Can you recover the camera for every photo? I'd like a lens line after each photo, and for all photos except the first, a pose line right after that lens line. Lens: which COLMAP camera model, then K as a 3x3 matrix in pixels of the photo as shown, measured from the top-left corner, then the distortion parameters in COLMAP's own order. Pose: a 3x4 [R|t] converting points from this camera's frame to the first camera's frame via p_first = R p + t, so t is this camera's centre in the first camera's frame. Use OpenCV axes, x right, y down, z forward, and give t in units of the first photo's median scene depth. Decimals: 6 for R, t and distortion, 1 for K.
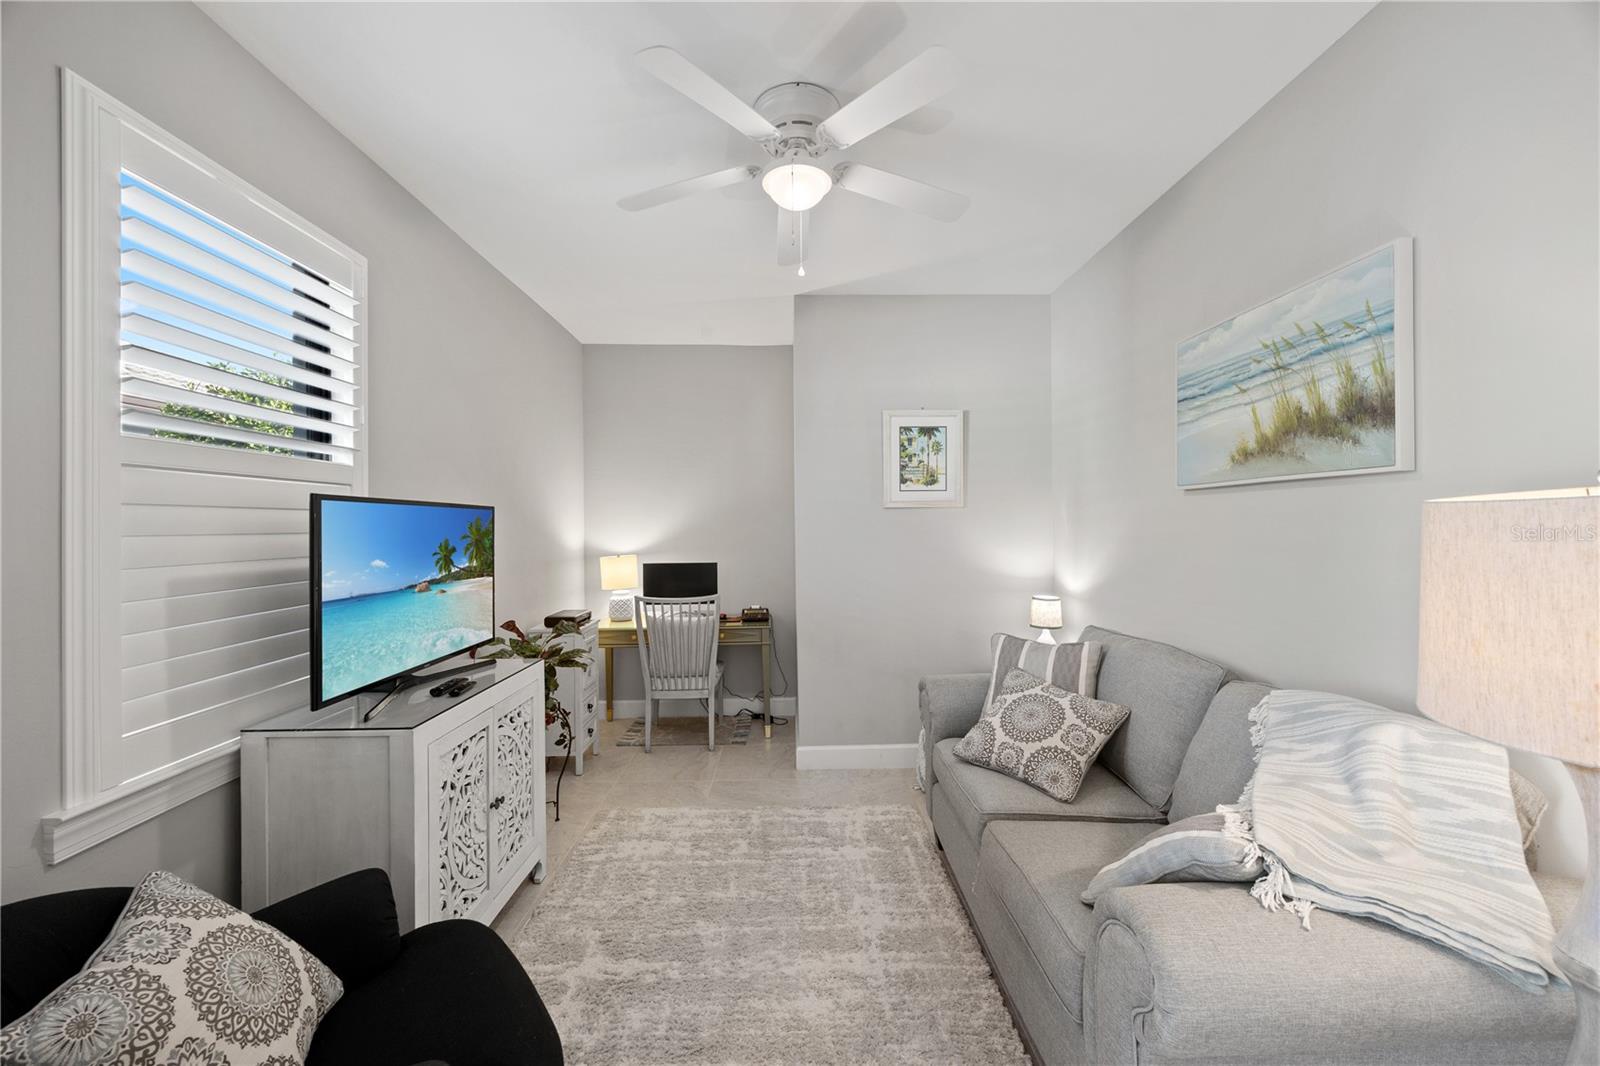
lens RADIAL K [[616.1, 0, 812.2], [0, 616.1, 527.8], [0, 0, 1]] dist [-0.000803, -0.000008]
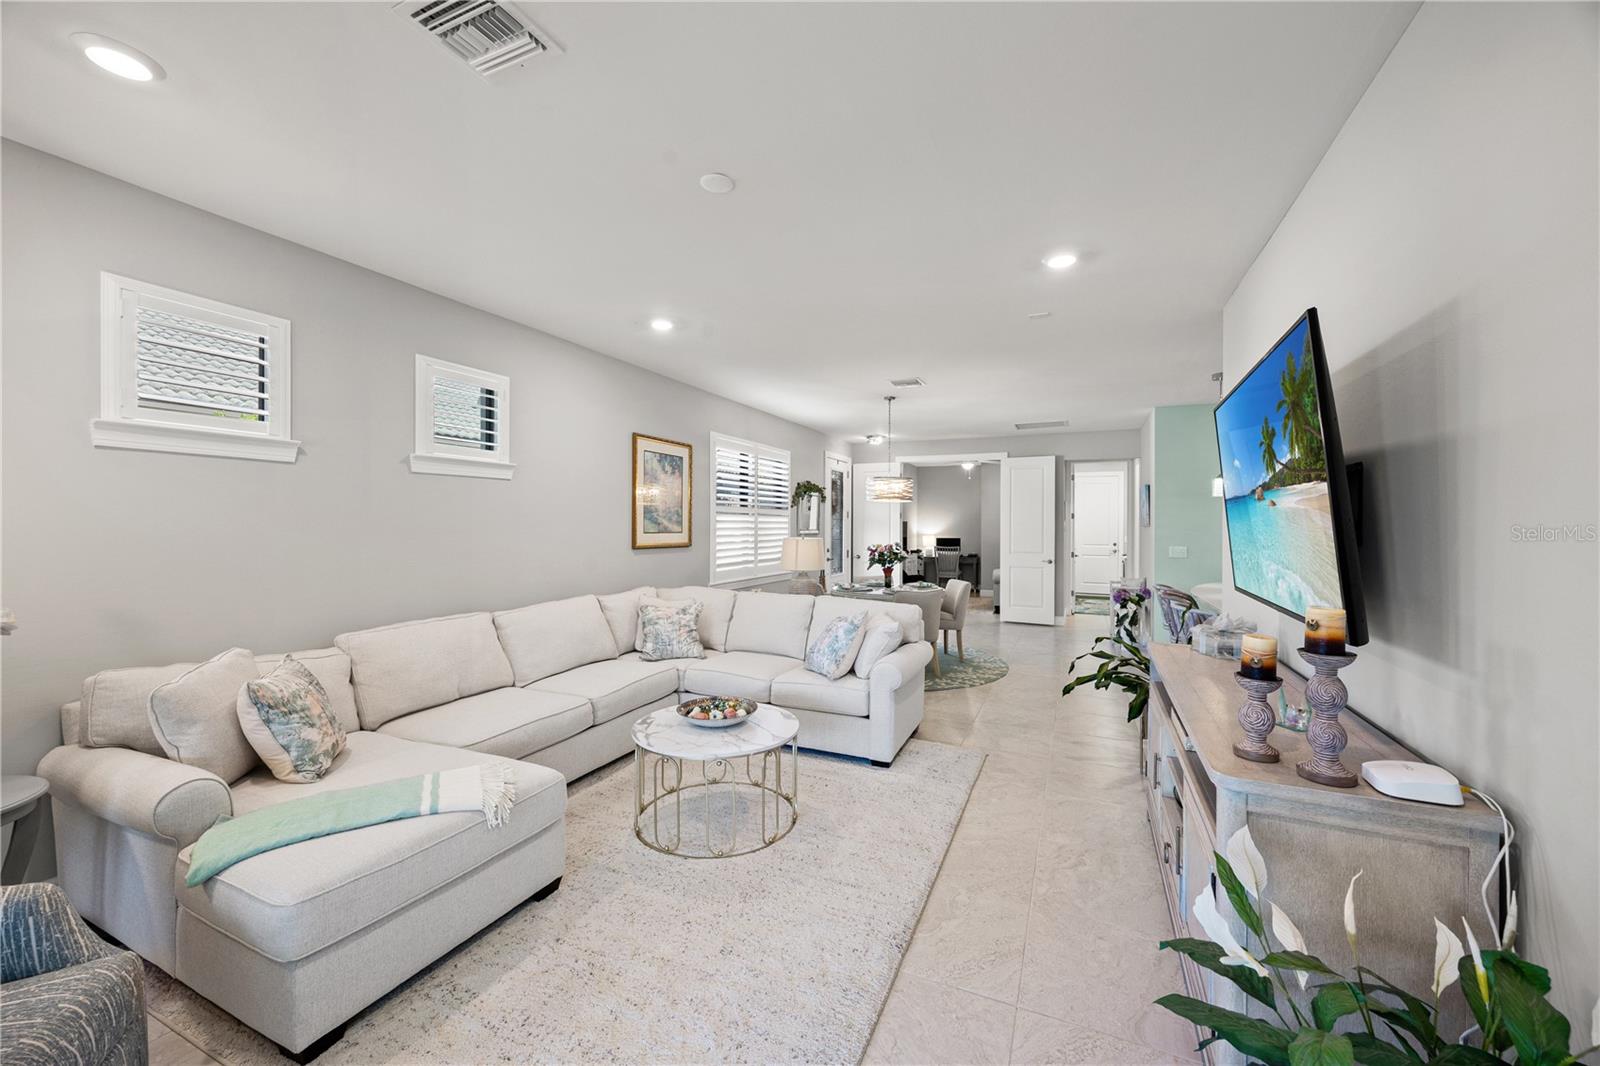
lens RADIAL K [[616.1, 0, 806.3], [0, 616.1, 528.6], [0, 0, 1]] dist [-0.000803, -0.000008]
pose [[0.891458, 0.006851, -0.453051, 1.250083], [-0.006378, 0.999976, 0.002571, 0.016300], [0.453058, 0.000597, 0.891481, -4.714958]]
